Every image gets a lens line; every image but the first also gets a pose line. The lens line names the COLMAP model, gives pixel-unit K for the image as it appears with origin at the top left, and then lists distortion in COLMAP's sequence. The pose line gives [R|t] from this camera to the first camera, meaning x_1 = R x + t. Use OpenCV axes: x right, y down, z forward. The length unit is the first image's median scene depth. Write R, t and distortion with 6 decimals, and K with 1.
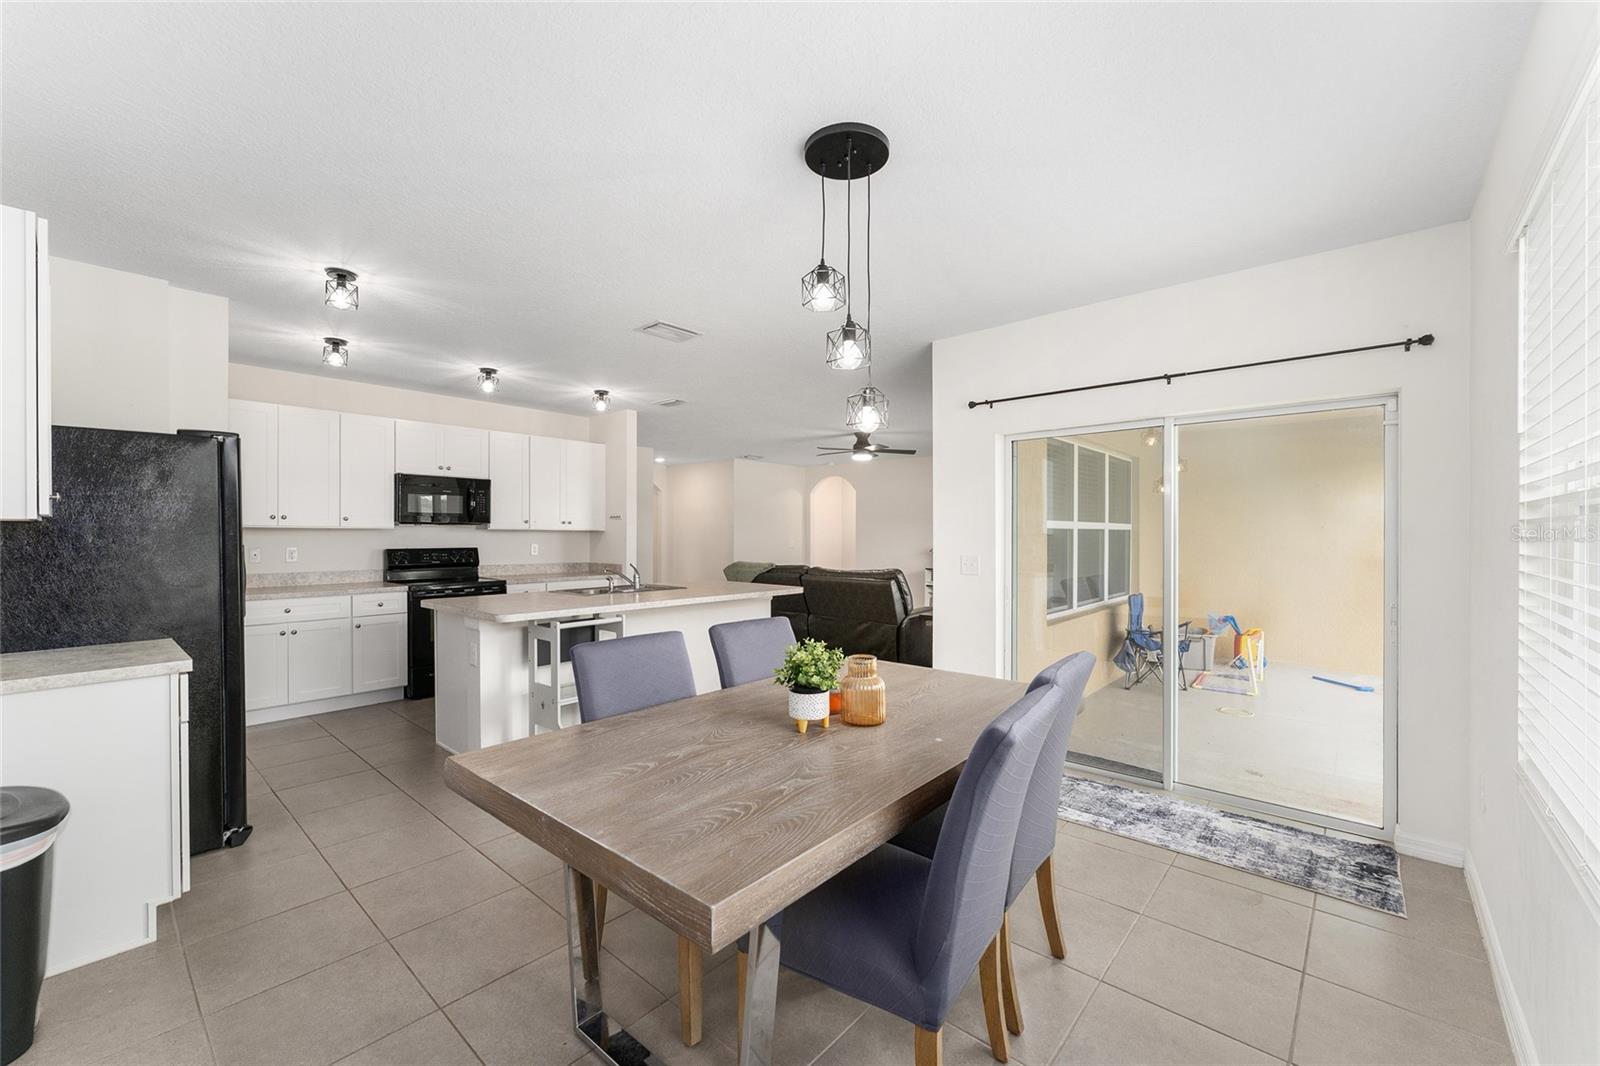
lens RADIAL K [[643.8, 0, 797.2], [0, 643.8, 537.4], [0, 0, 1]] dist [0.003104, -0.000597]
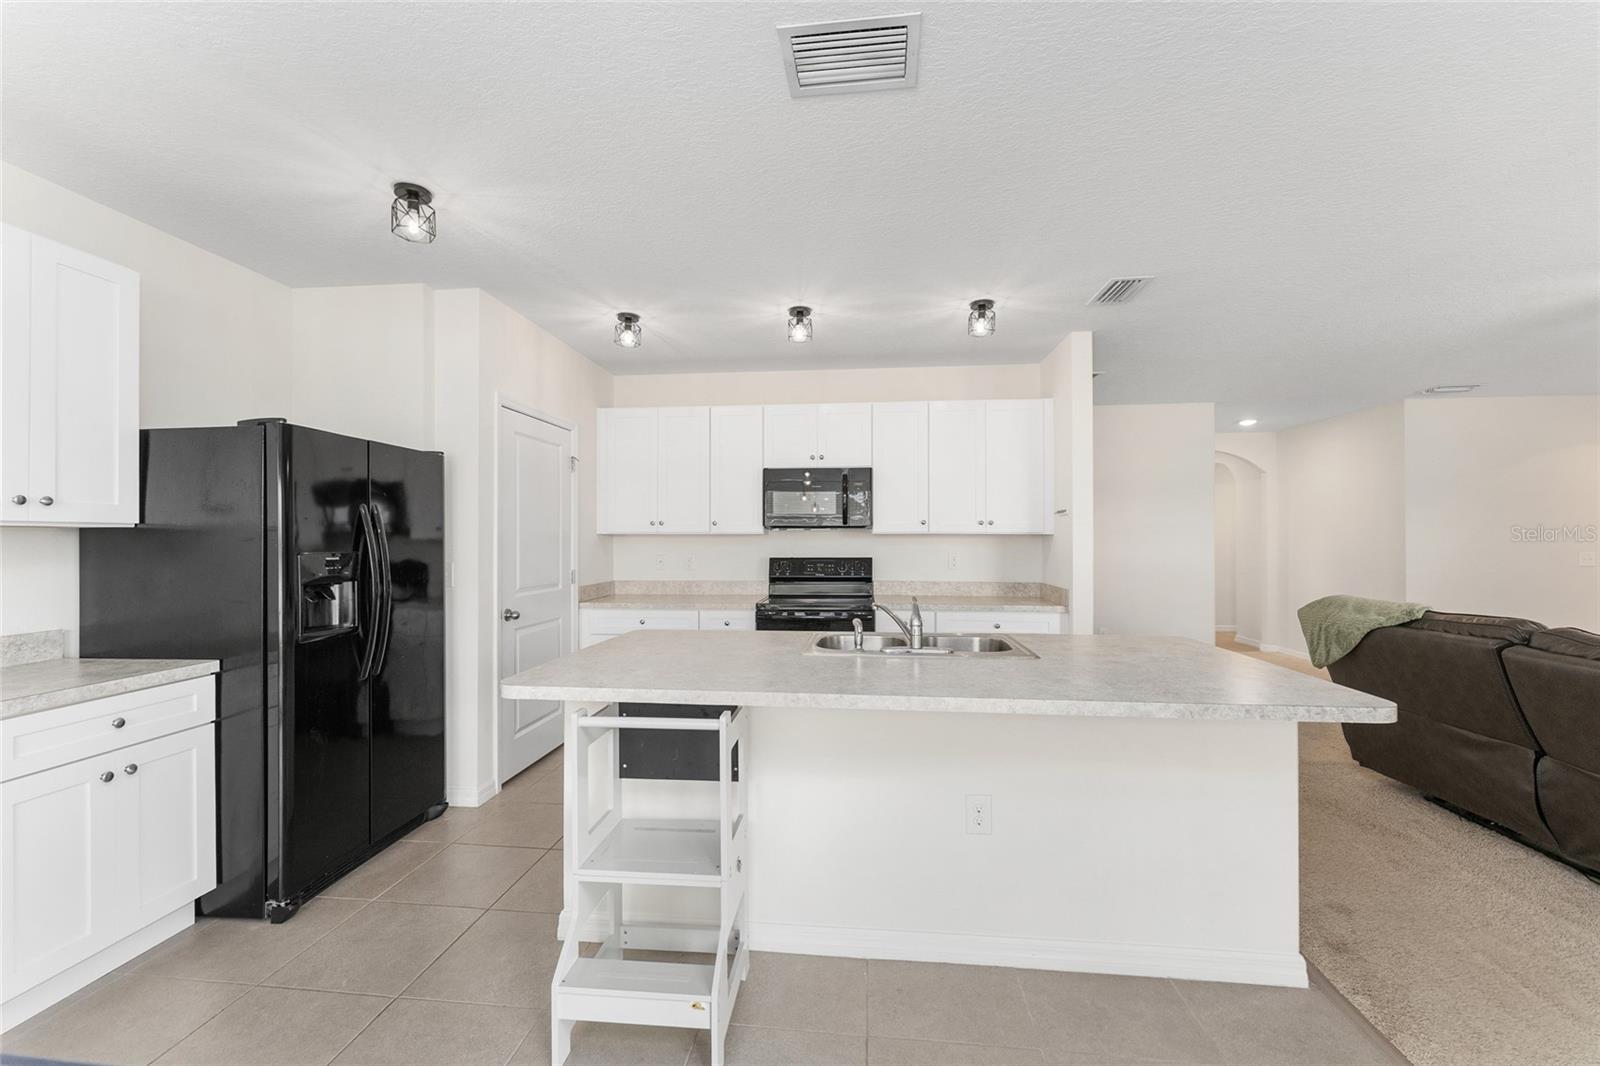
lens RADIAL K [[643.8, 0, 805.7], [0, 643.8, 540.5], [0, 0, 1]] dist [0.003104, -0.000597]
pose [[0.584433, 0.001455, -0.811441, 0.086479], [-0.003245, 0.999995, -0.000544, -0.004376], [0.811435, 0.002951, 0.584435, 0.508518]]
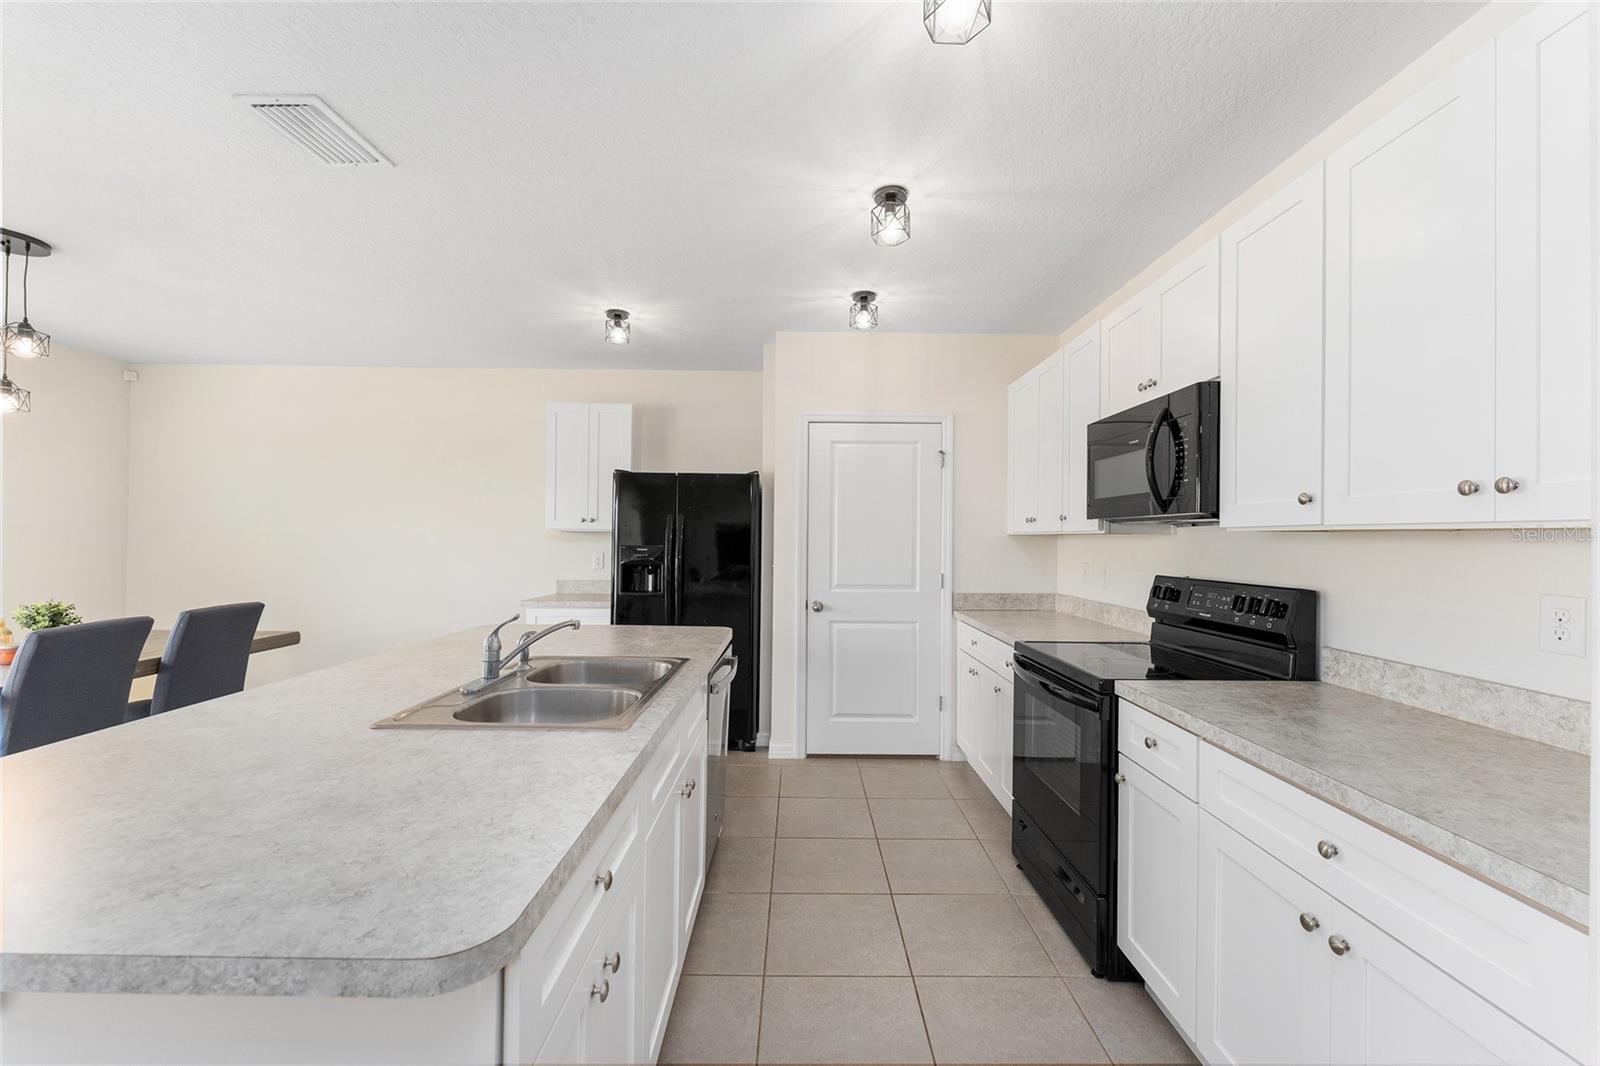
lens RADIAL K [[643.8, 0, 785.6], [0, 643.8, 534.7], [0, 0, 1]] dist [0.003104, -0.000597]
pose [[-0.755439, -0.007505, -0.655176, -0.097699], [-0.008830, 0.999960, -0.001273, -0.008605], [0.655159, 0.004824, -0.755475, 1.125361]]
